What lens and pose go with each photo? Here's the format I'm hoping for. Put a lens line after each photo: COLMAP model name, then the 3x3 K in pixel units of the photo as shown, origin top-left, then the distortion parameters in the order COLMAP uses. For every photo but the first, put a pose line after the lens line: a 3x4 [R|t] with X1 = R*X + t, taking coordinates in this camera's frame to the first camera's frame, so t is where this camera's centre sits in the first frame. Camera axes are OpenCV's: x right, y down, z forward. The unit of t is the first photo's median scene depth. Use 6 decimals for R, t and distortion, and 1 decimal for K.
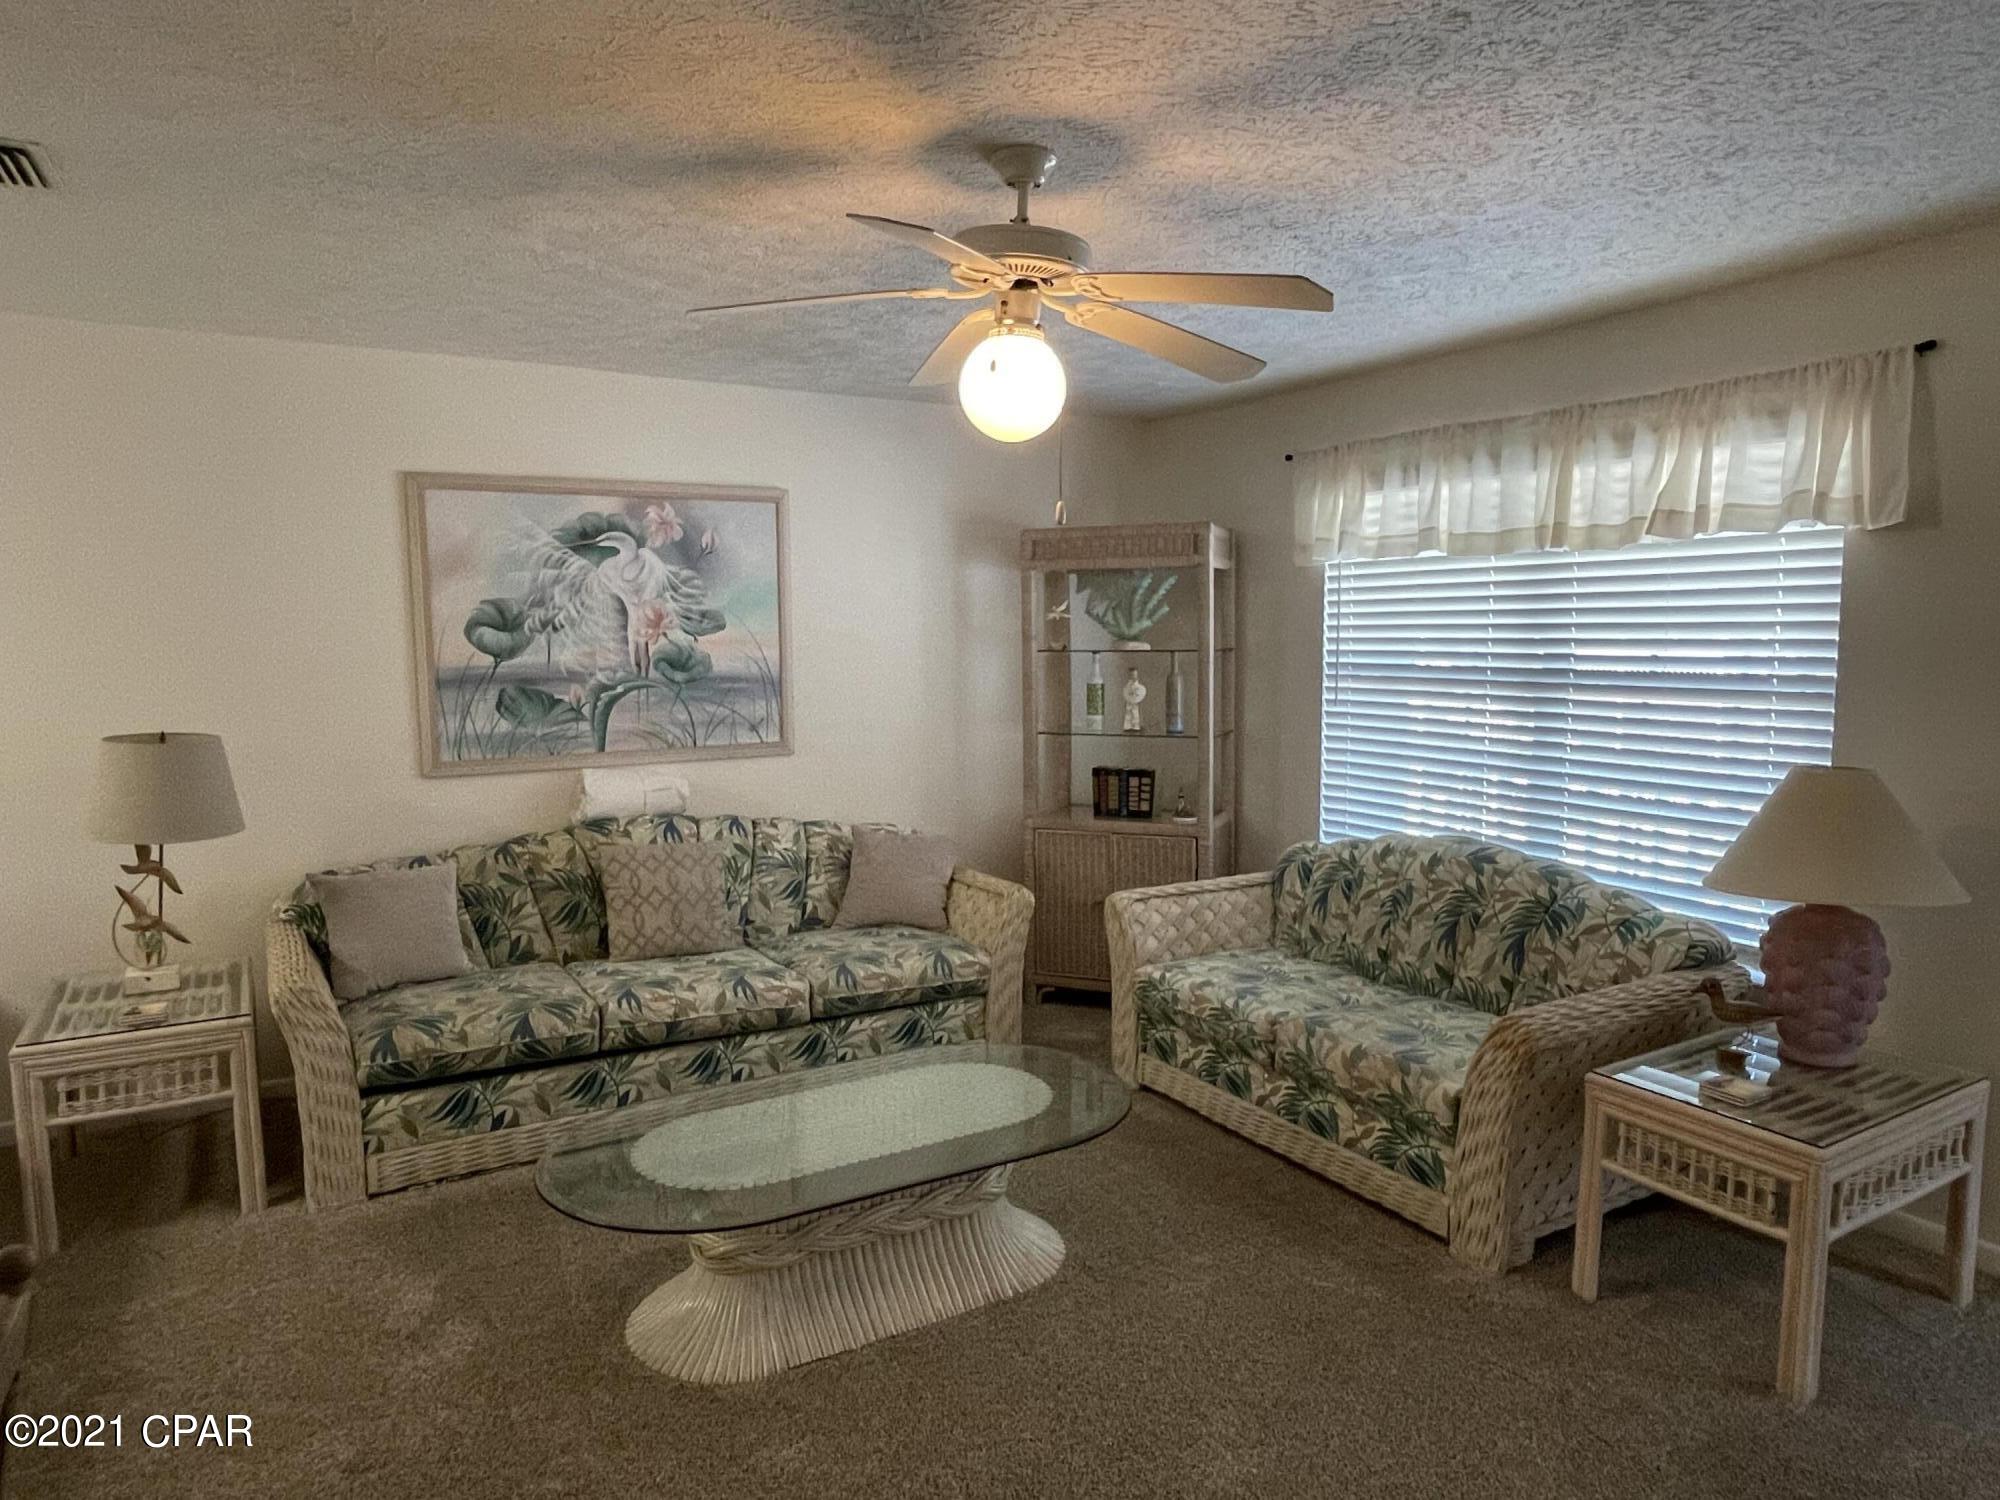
lens RADIAL K [[1255.4, 0, 998.6], [0, 1255.4, 757.3], [0, 0, 1]] dist [-0.005798, 0.001264]
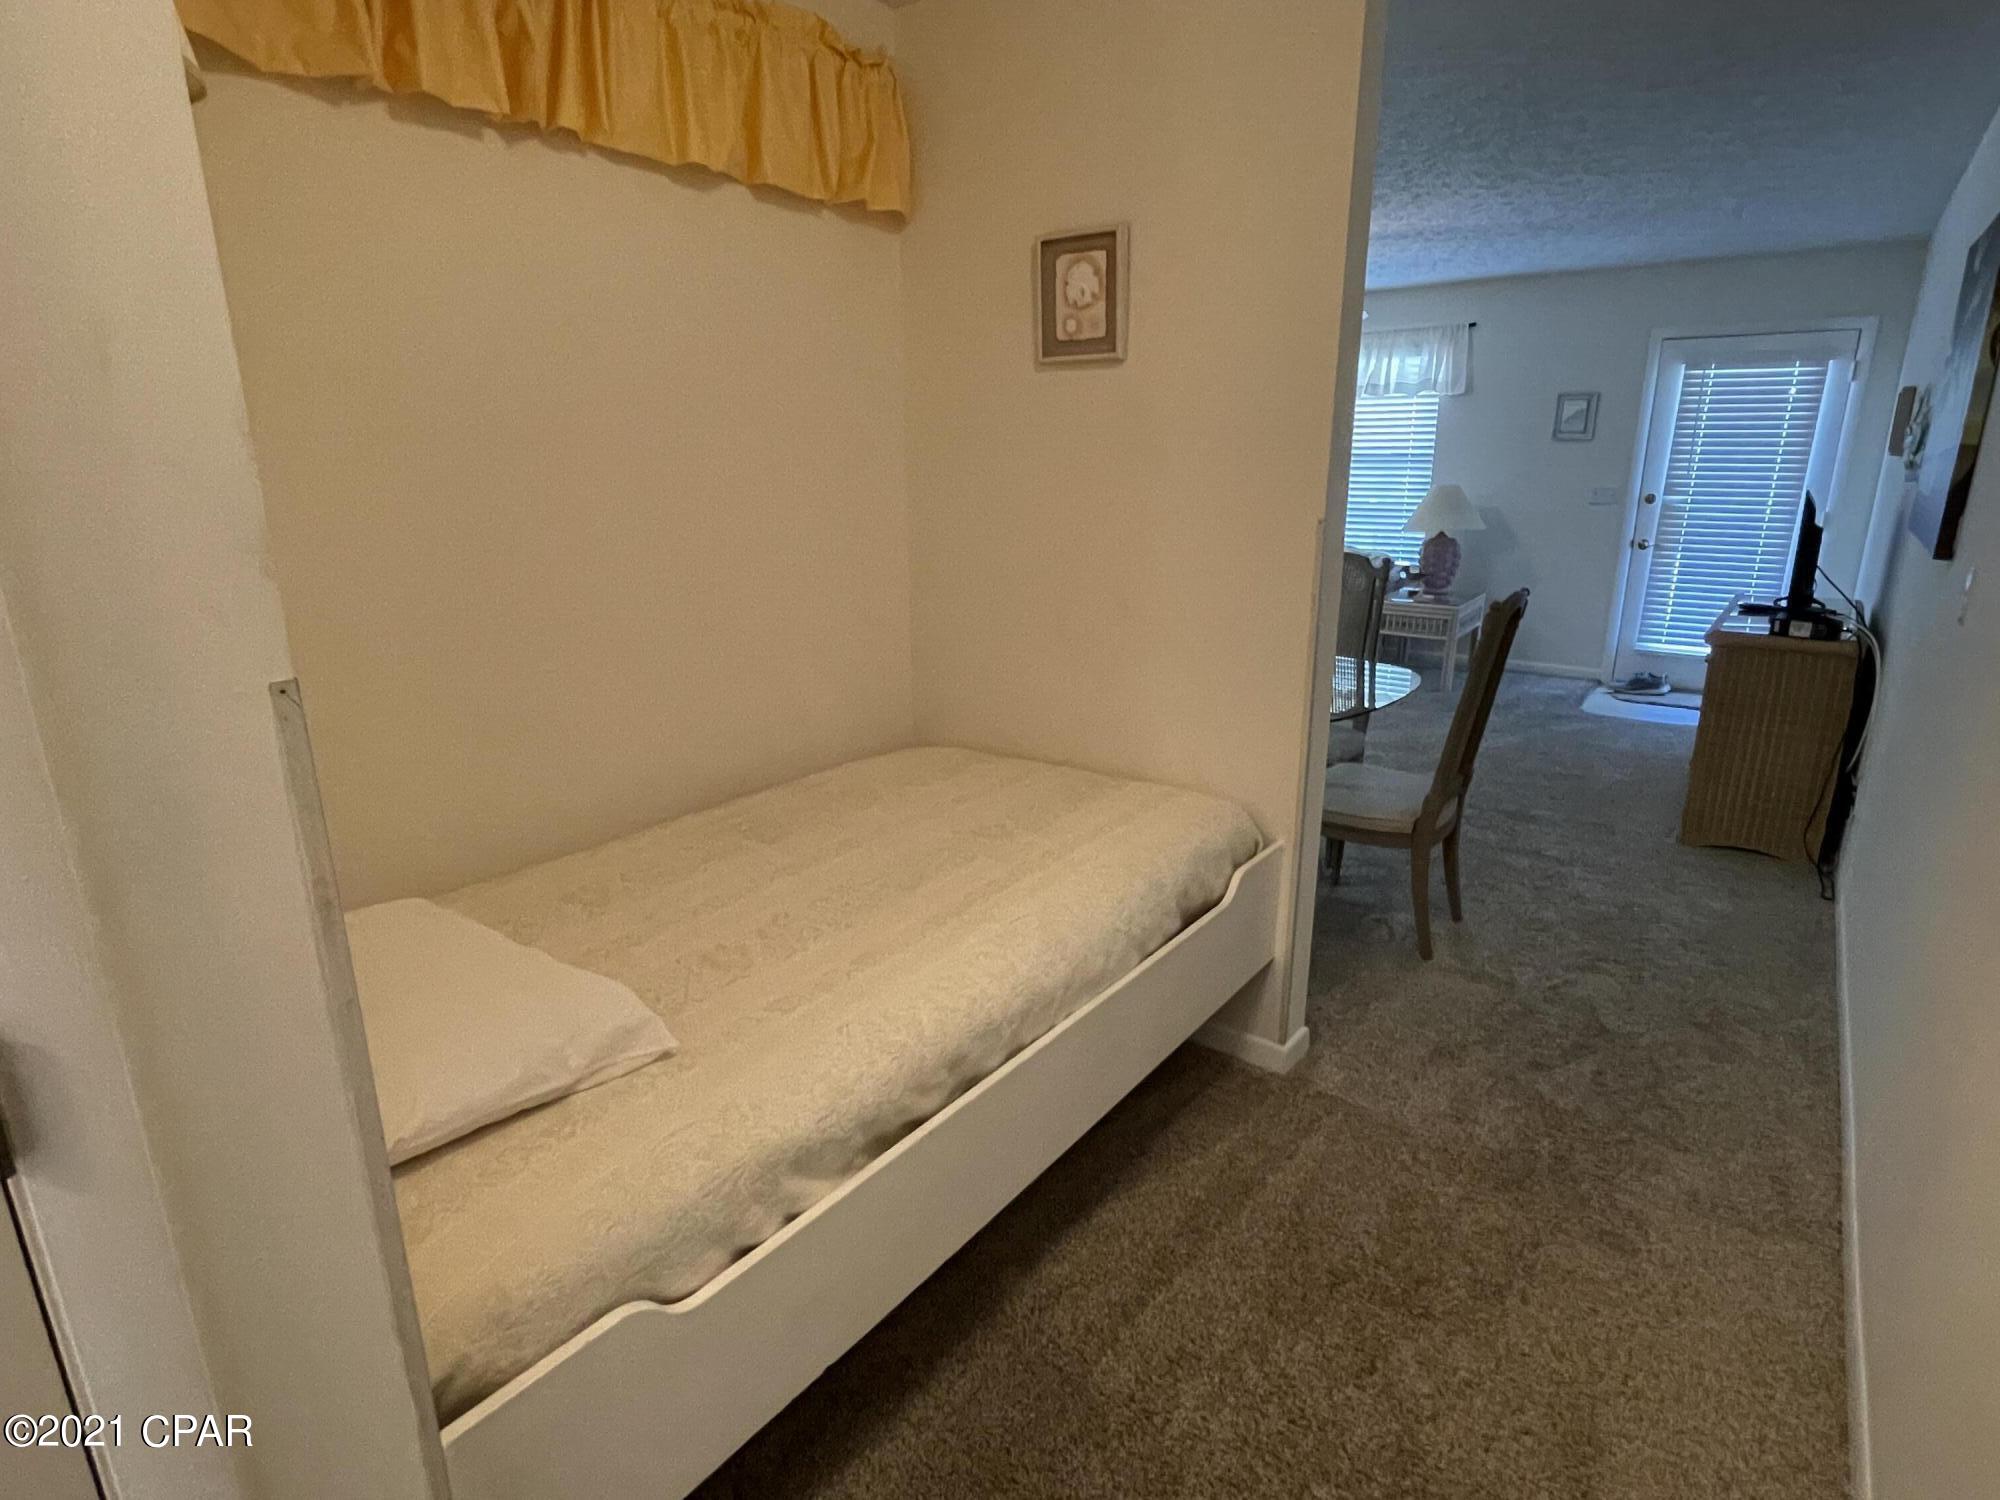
lens RADIAL K [[1050.7, 0, 998.7], [0, 1050.7, 746.8], [0, 0, 1]] dist [-0.001491, -0.000107]
pose [[0.919292, -0.108439, 0.378344, -0.359740], [0.042468, 0.983012, 0.178558, 0.036881], [-0.391279, -0.148080, 0.908280, -0.245790]]
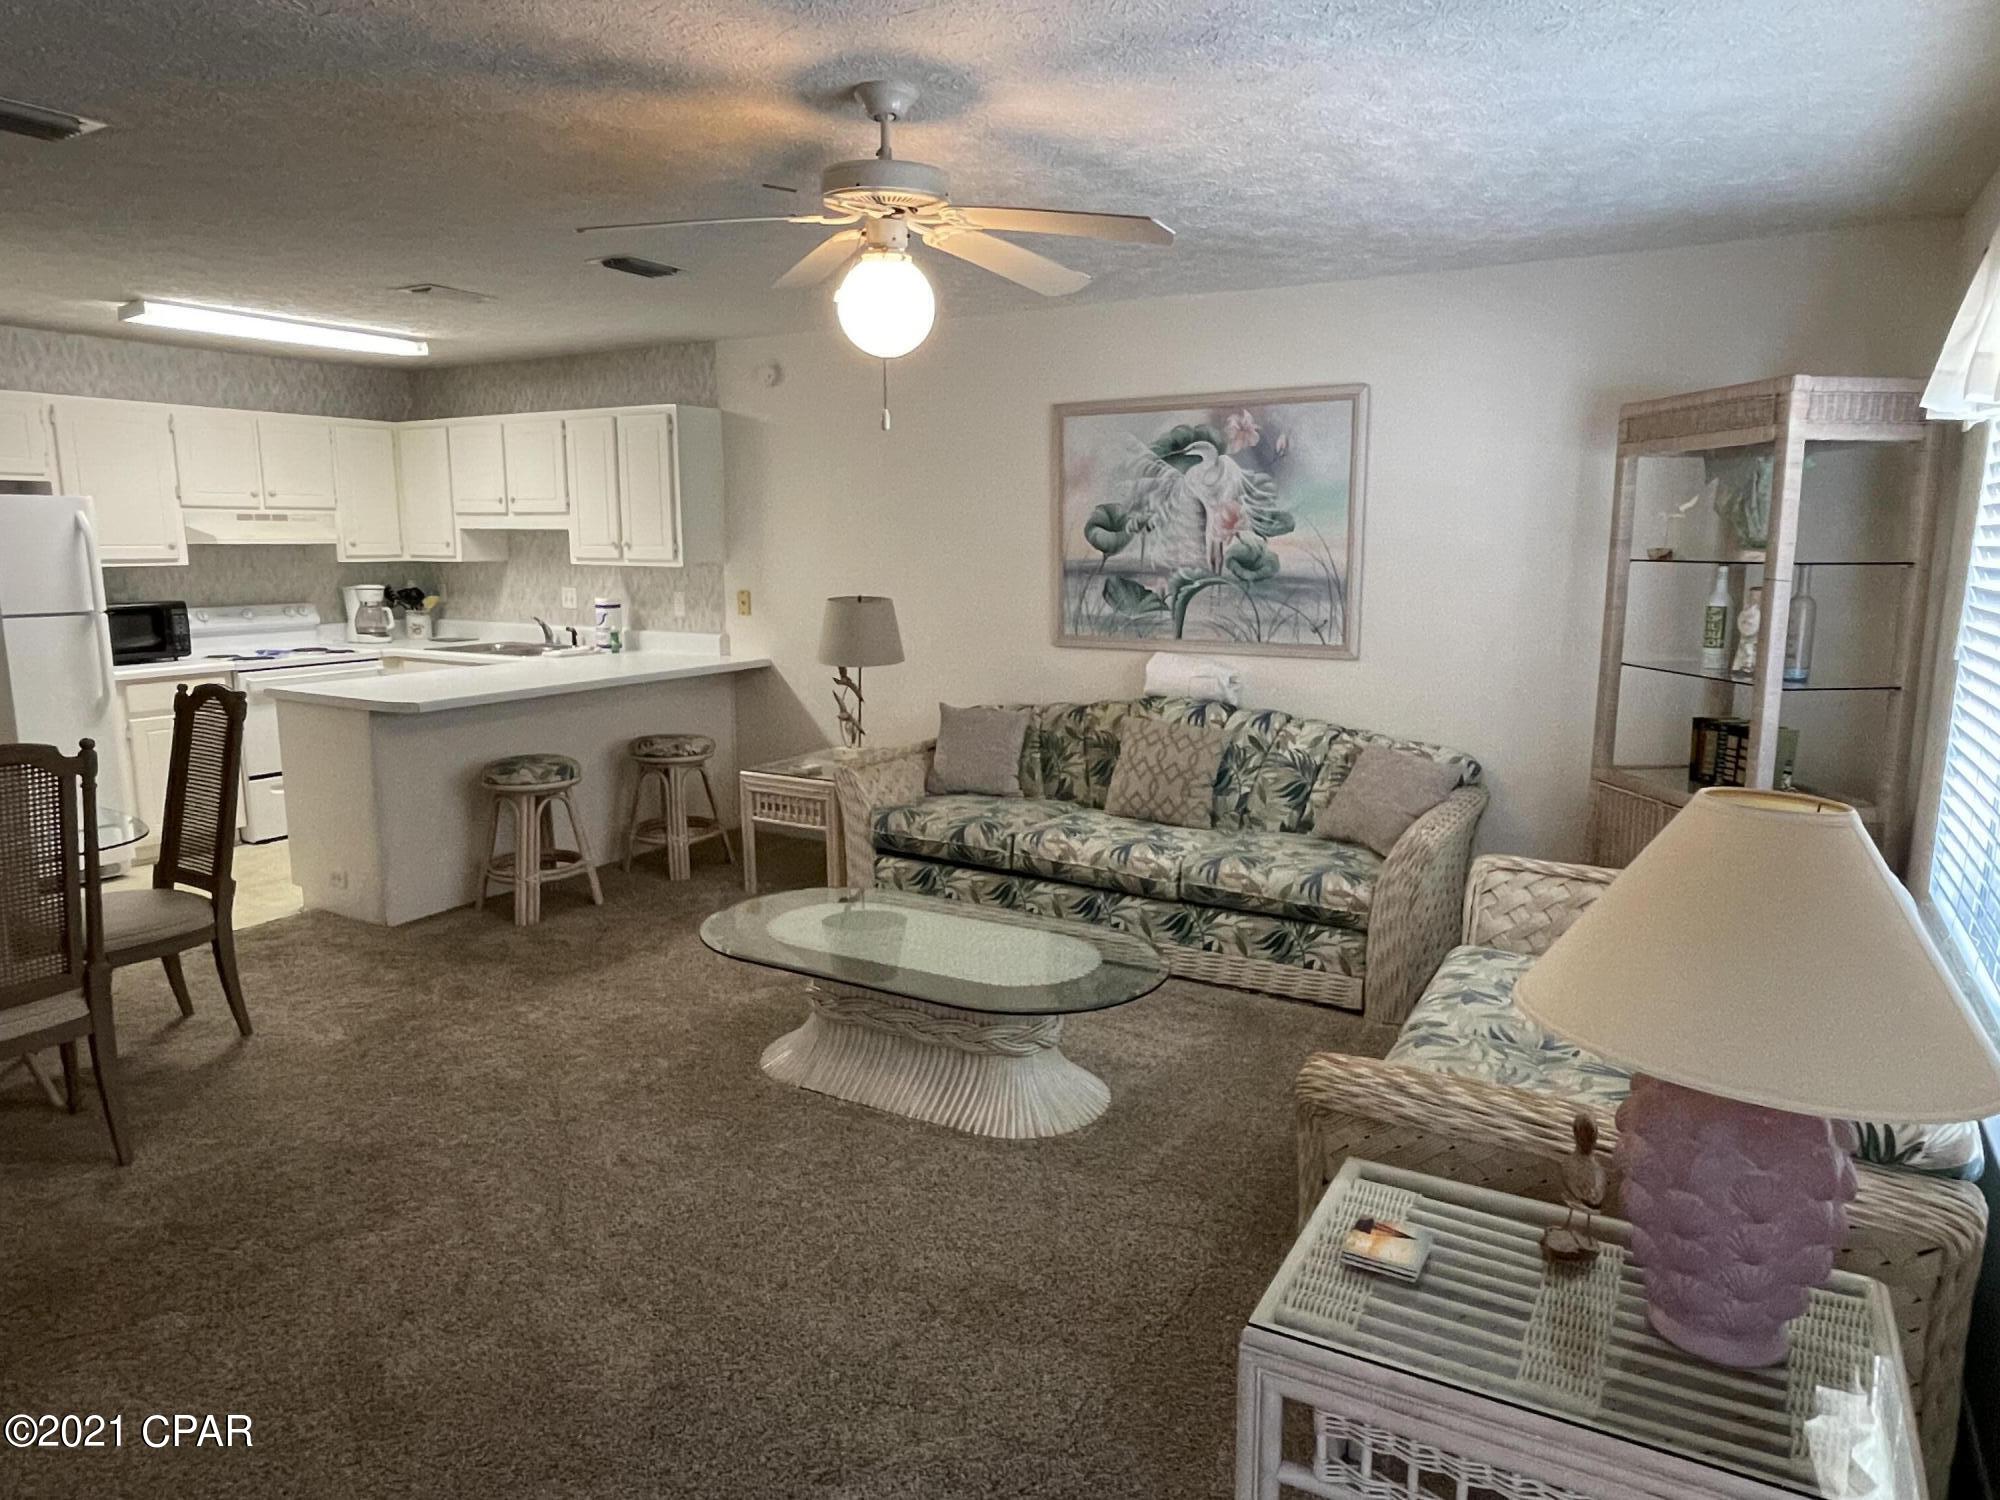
lens RADIAL K [[1255.4, 0, 999.4], [0, 1255.4, 754.9], [0, 0, 1]] dist [-0.005798, 0.001264]
pose [[0.492528, 0.156015, -0.856198, 0.617443], [-0.092959, 0.987603, 0.126485, -0.030427], [0.865318, 0.017294, 0.500925, 0.303985]]
